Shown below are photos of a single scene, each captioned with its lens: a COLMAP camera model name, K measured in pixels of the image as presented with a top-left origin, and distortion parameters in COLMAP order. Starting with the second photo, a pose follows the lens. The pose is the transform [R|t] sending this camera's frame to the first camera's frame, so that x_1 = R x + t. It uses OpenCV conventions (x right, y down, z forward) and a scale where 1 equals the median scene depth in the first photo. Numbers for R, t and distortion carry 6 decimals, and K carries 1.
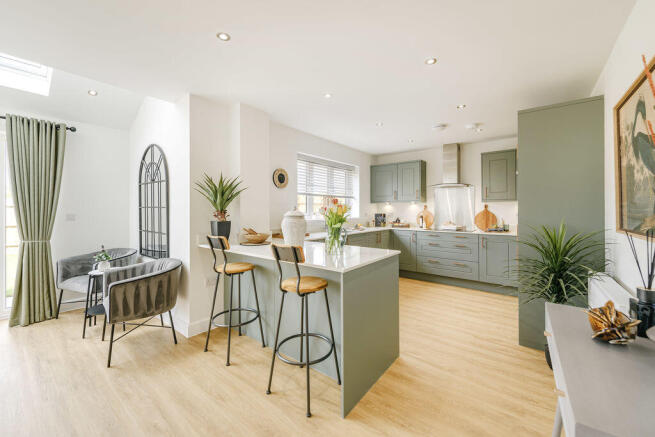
lens RADIAL K [[258.4, 0, 327.8], [0, 258.4, 210.1], [0, 0, 1]] dist [0.001935, -0.000749]
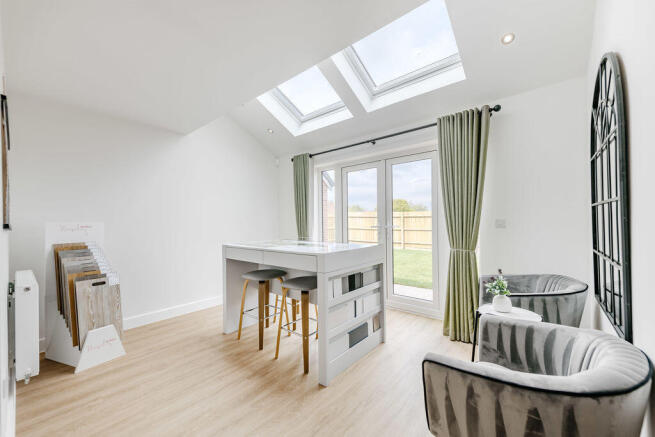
lens RADIAL K [[258.4, 0, 327.8], [0, 258.4, 223.0], [0, 0, 1]] dist [0.001935, -0.000749]
pose [[-0.010418, -0.000577, -0.999946, -0.255202], [0.006546, 0.999978, -0.000645, 0.028528], [0.999924, -0.006553, -0.010414, 0.599002]]
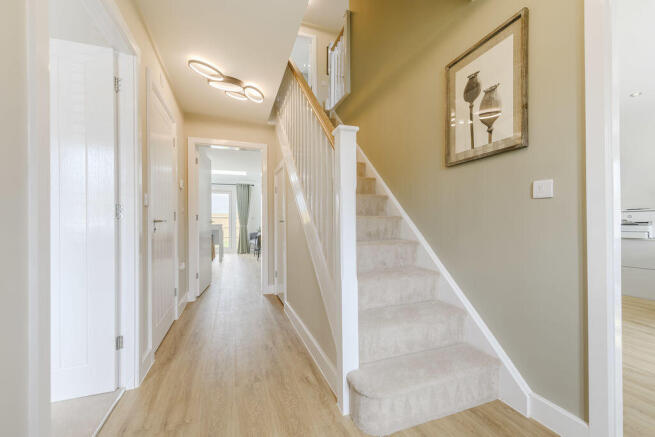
lens RADIAL K [[258.4, 0, 327.9], [0, 258.4, 219.4], [0, 0, 1]] dist [0.001935, -0.000749]
pose [[0.868692, -0.002107, -0.495348, 1.234389], [0.002684, 0.999996, 0.000454, 0.055496], [0.495346, -0.001724, 0.868694, -1.147135]]
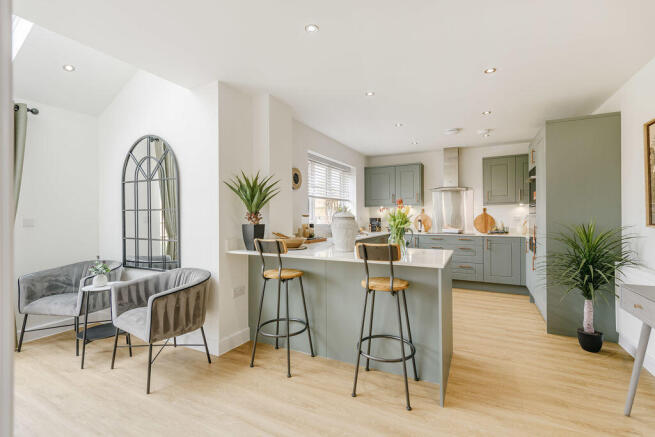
lens RADIAL K [[290.8, 0, 325.0], [0, 290.8, 217.4], [0, 0, 1]] dist [0.002043, 0.000370]
pose [[0.984396, -0.004723, 0.175905, -0.319902], [0.004299, 0.999987, 0.002787, 0.015276], [-0.175916, -0.001987, 0.984403, -0.041121]]
